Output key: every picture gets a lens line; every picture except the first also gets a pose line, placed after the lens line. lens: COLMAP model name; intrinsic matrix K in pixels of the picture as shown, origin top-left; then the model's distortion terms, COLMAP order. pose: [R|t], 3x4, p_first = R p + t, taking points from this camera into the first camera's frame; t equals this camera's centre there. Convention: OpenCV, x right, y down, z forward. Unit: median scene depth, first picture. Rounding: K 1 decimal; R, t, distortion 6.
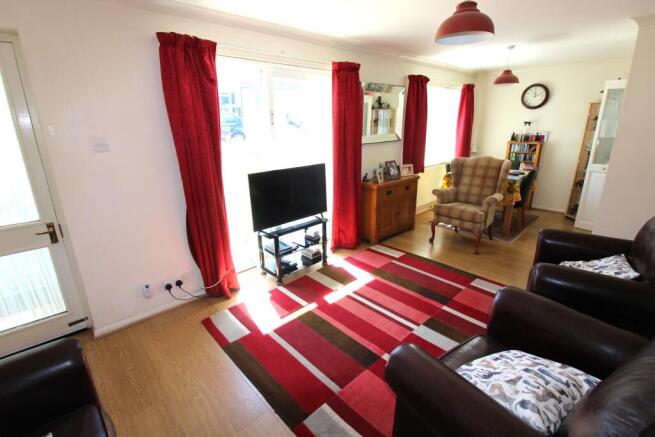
lens RADIAL K [[301.6, 0, 324.1], [0, 301.6, 213.9], [0, 0, 1]] dist [0.000421, -0.014136]
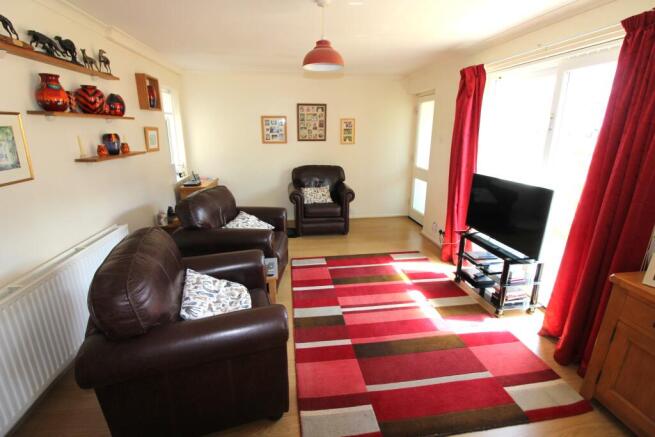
lens RADIAL K [[301.6, 0, 324.1], [0, 301.6, 213.9], [0, 0, 1]] dist [0.000421, -0.014136]
pose [[-0.566558, 0.235976, -0.789511, 0.931153], [-0.230926, 0.874258, 0.427020, -0.328569], [0.791003, 0.424250, -0.440825, 1.047669]]
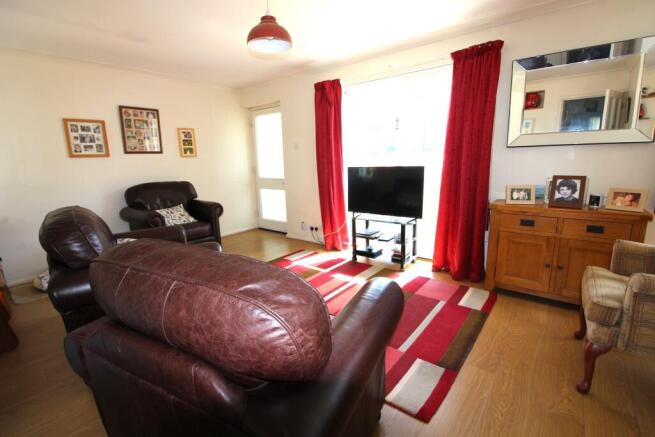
lens RADIAL K [[301.6, 0, 324.1], [0, 301.6, 213.9], [0, 0, 1]] dist [0.000421, -0.014136]
pose [[0.153148, 0.189681, -0.969828, 1.021712], [-0.260083, 0.954543, 0.145621, -0.093460], [0.953364, 0.229934, 0.195519, 0.636370]]
